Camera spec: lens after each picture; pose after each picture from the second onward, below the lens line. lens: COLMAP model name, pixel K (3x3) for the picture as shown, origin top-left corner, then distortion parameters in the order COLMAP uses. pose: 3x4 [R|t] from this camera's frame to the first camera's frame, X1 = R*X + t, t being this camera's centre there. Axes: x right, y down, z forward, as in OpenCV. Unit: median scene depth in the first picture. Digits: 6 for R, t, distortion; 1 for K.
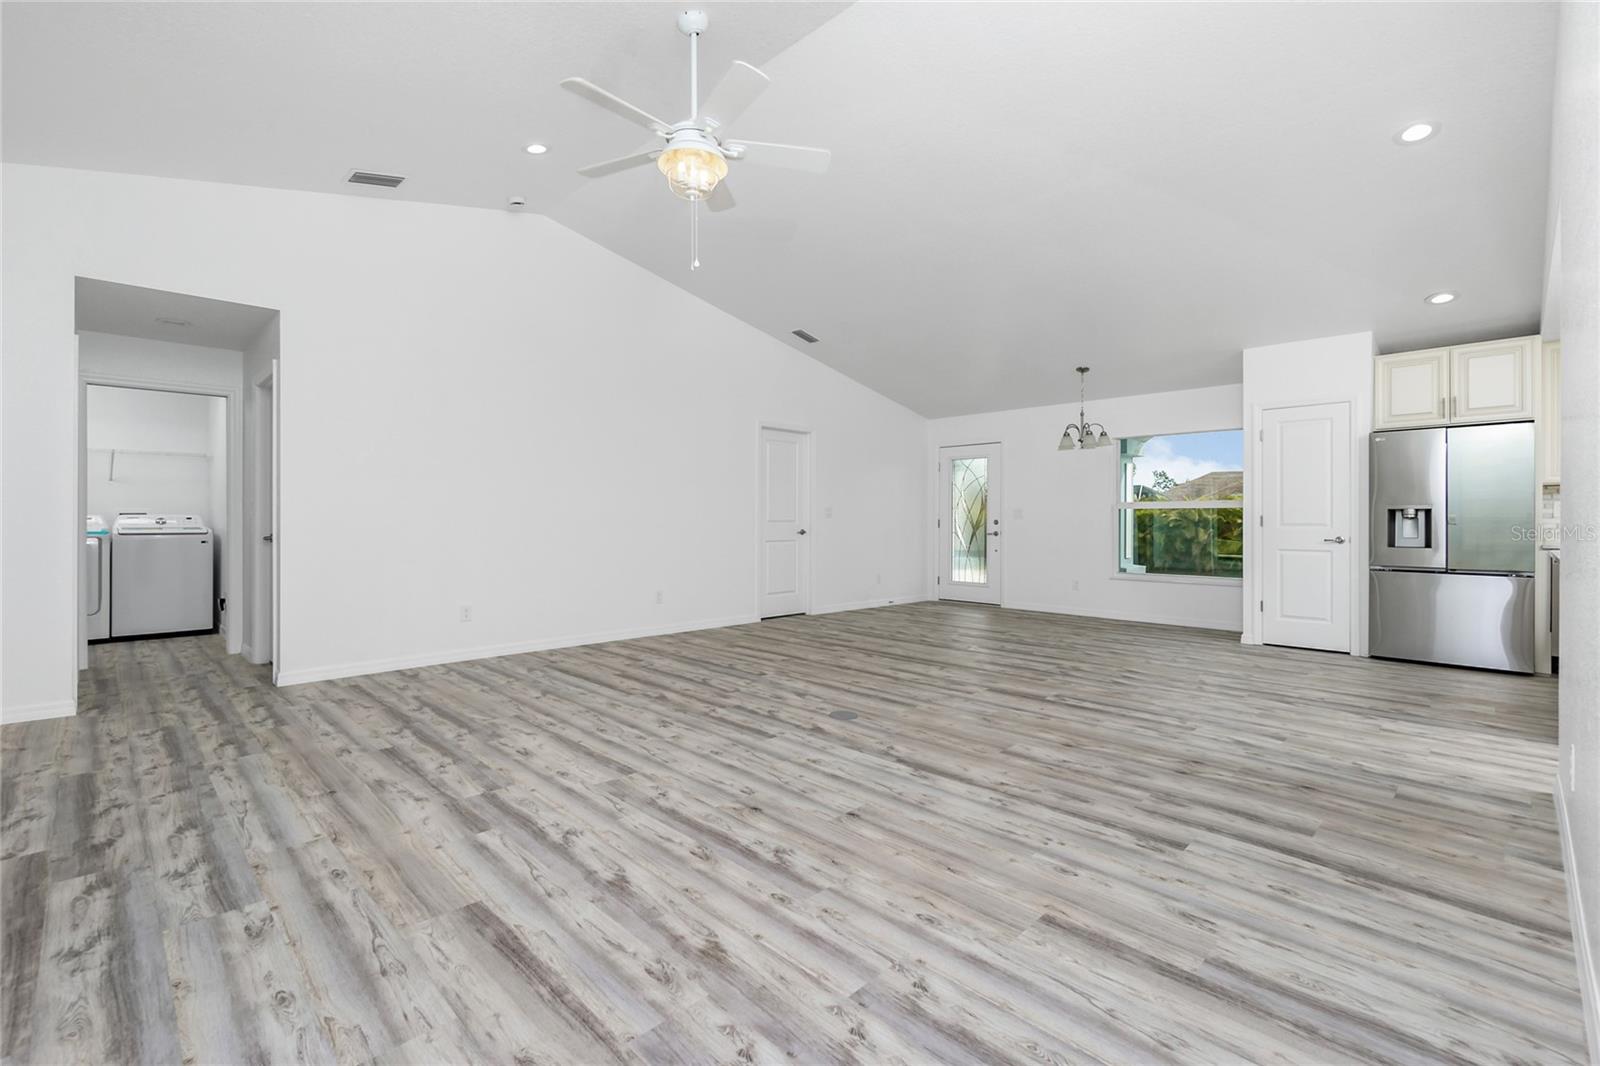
lens RADIAL K [[704.0, 0, 799.2], [0, 704.0, 517.8], [0, 0, 1]] dist [0.000104, -0.000045]
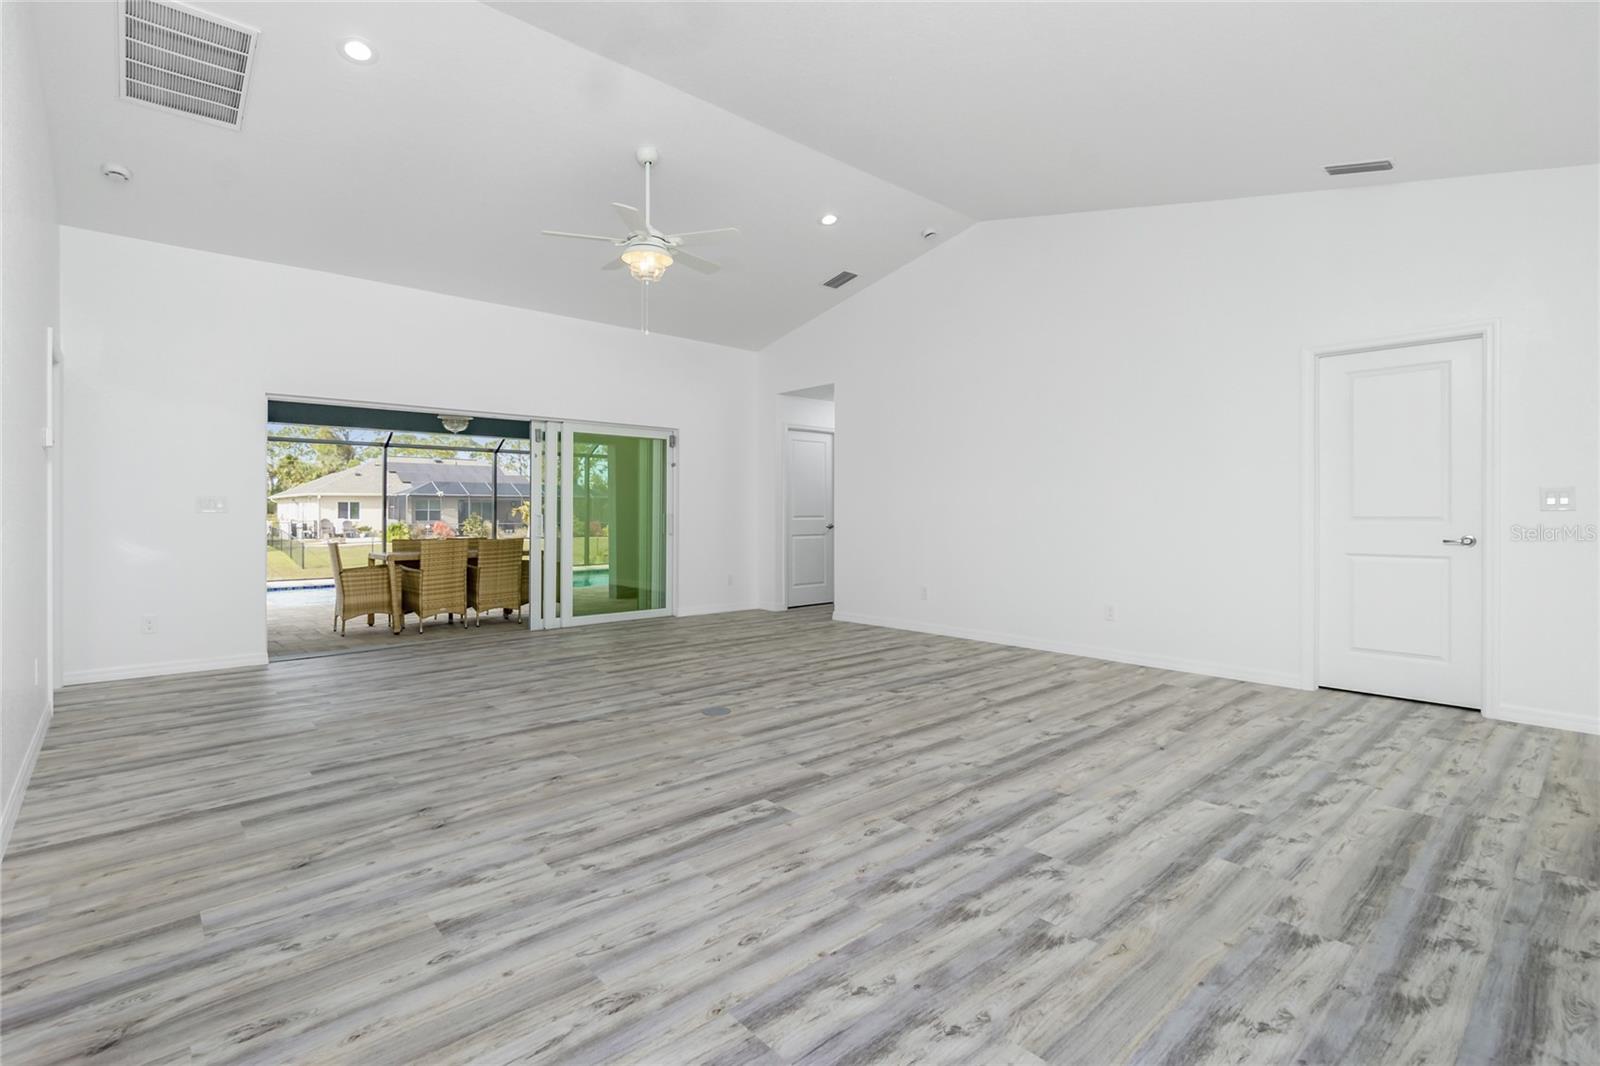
lens RADIAL K [[758.2, 0, 830.6], [0, 758.2, 517.1], [0, 0, 1]] dist [-0.005647, 0.008047]
pose [[-0.027740, 0.011100, -0.999554, 1.508834], [0.005898, 0.999923, 0.010940, -0.011925], [0.999598, -0.005592, -0.027803, 1.574712]]
